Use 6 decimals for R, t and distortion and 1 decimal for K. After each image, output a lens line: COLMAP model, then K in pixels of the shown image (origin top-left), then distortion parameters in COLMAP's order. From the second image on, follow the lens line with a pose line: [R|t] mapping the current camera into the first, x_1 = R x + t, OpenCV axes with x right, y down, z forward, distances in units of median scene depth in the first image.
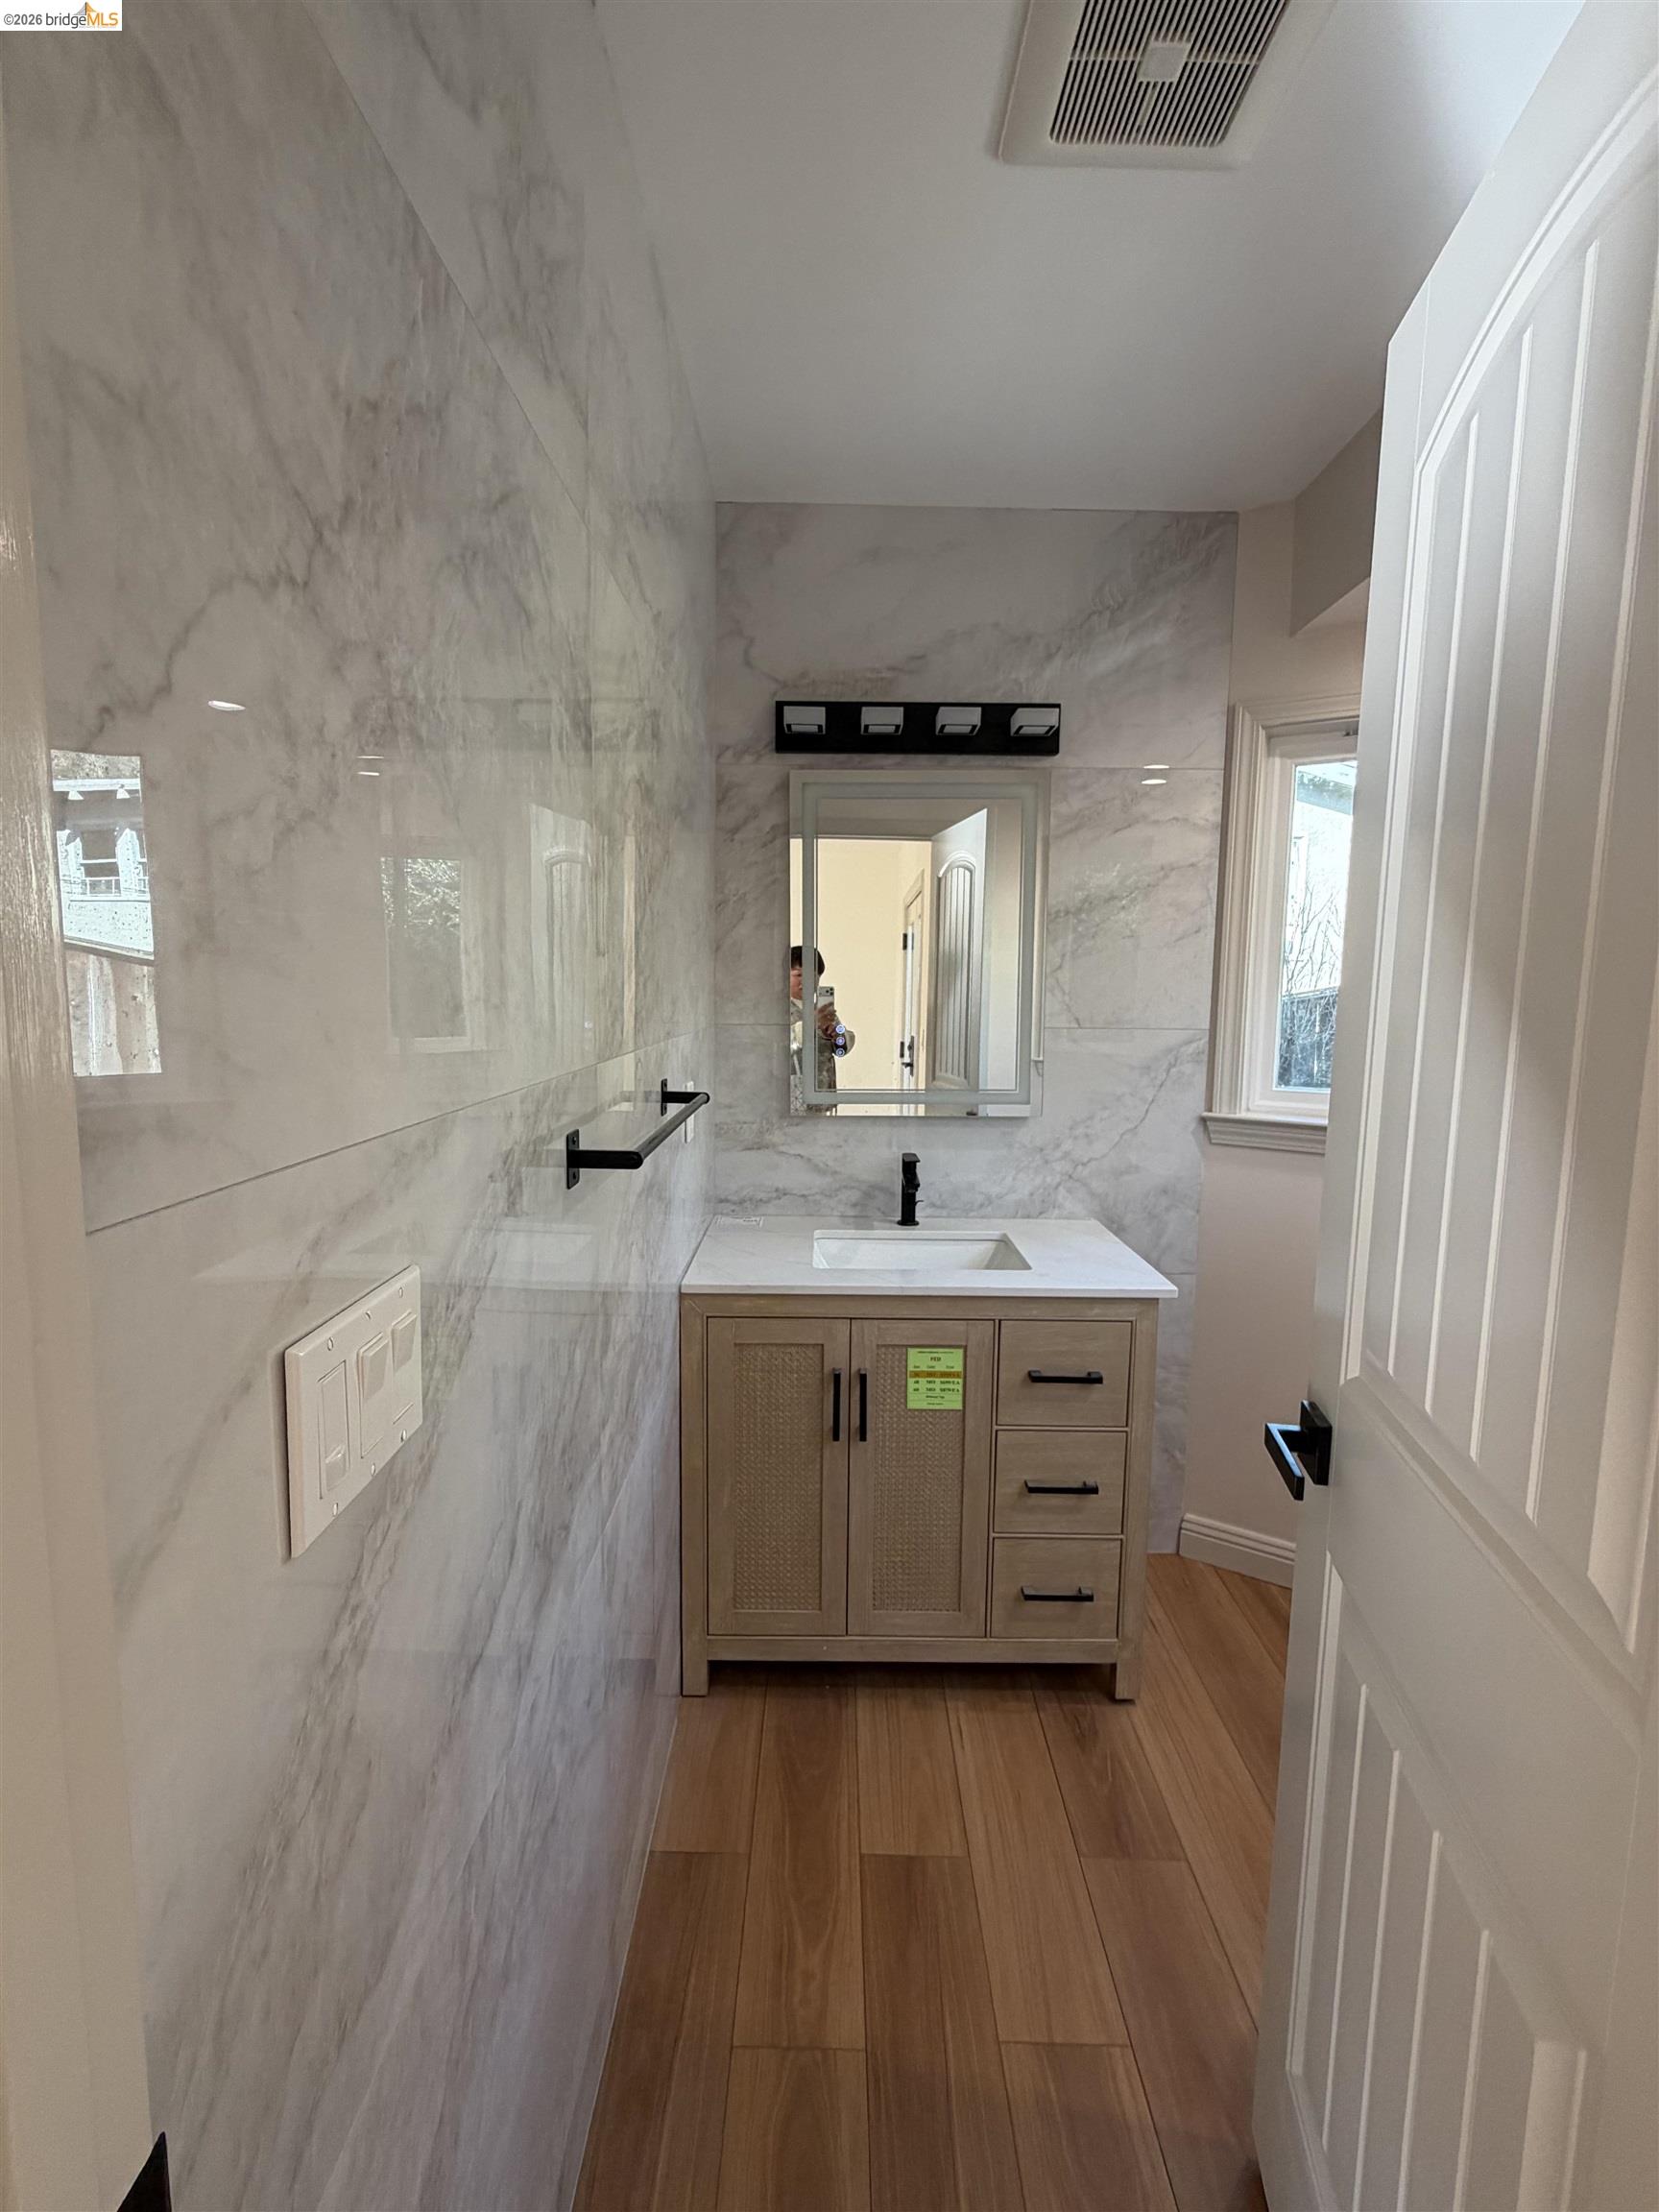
lens RADIAL K [[1000.7, 0, 827.9], [0, 1000.7, 1108.0], [0, 0, 1]] dist [0.000174, 0.000258]
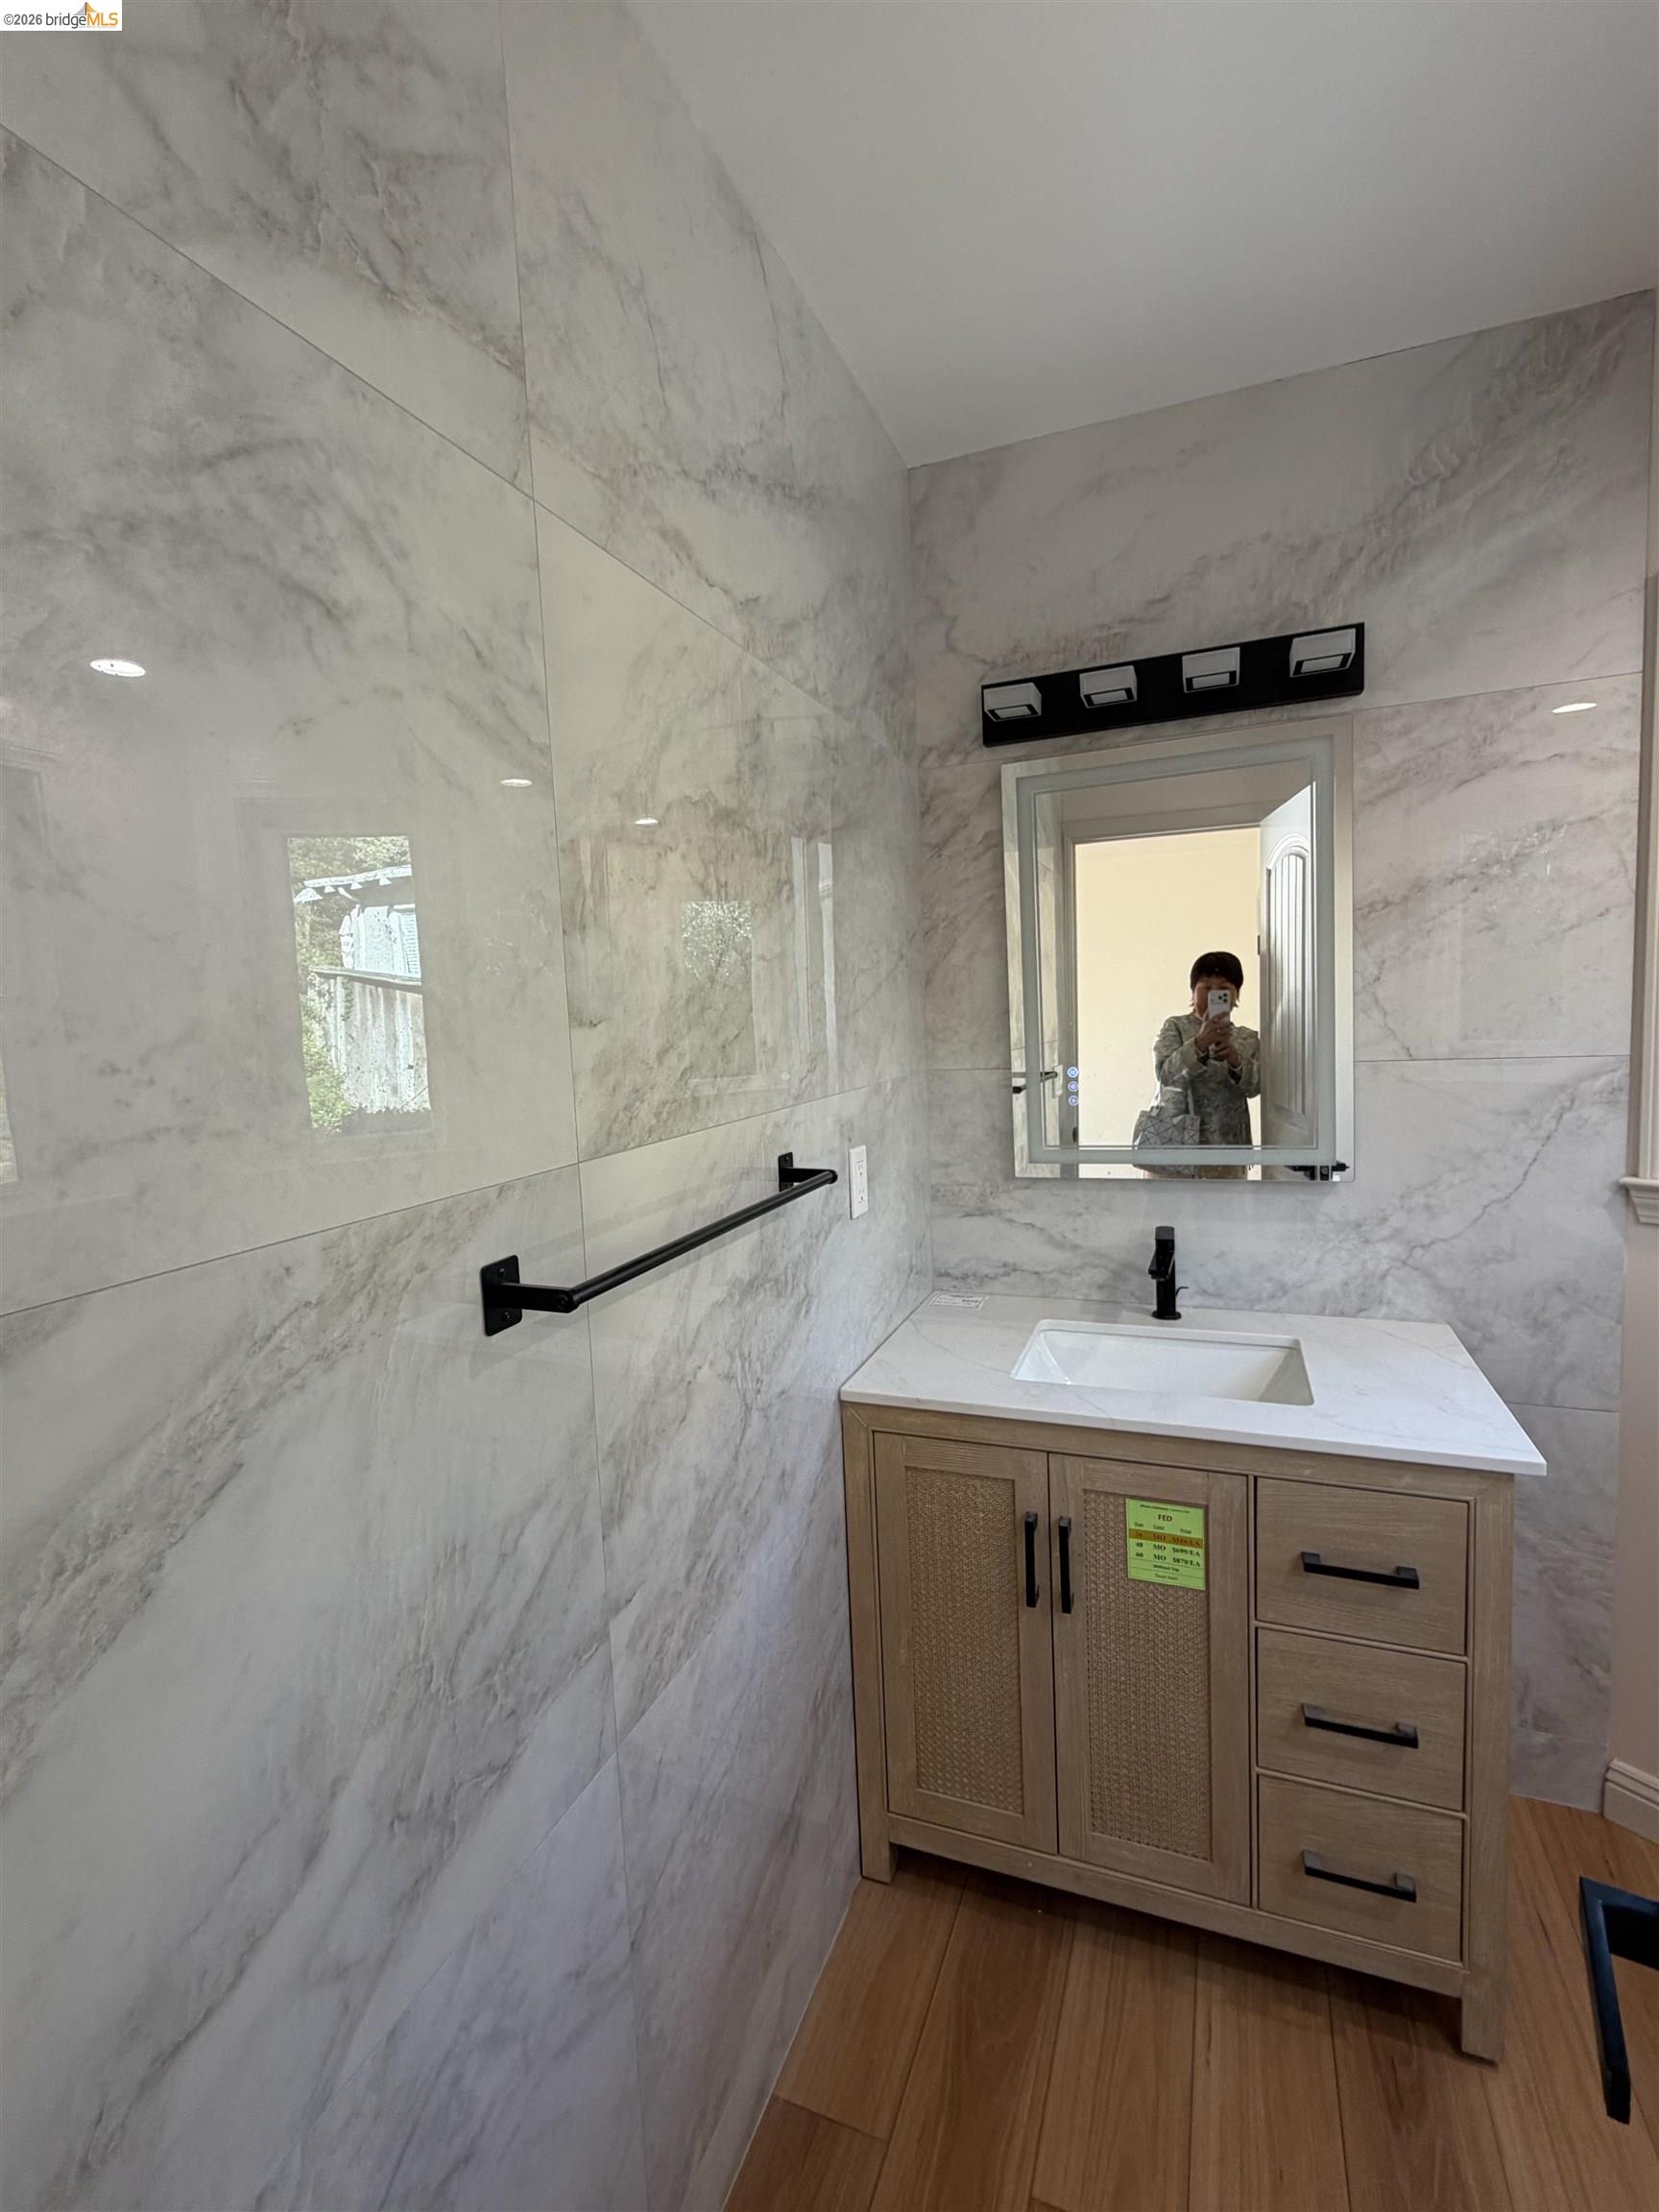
lens RADIAL K [[1000.7, 0, 827.9], [0, 1000.7, 1108.0], [0, 0, 1]] dist [0.000174, 0.000258]
pose [[0.929313, -0.016911, -0.368905, 0.132137], [0.010456, 0.999755, -0.019492, -0.037264], [0.369145, 0.014257, 0.929263, 0.176489]]
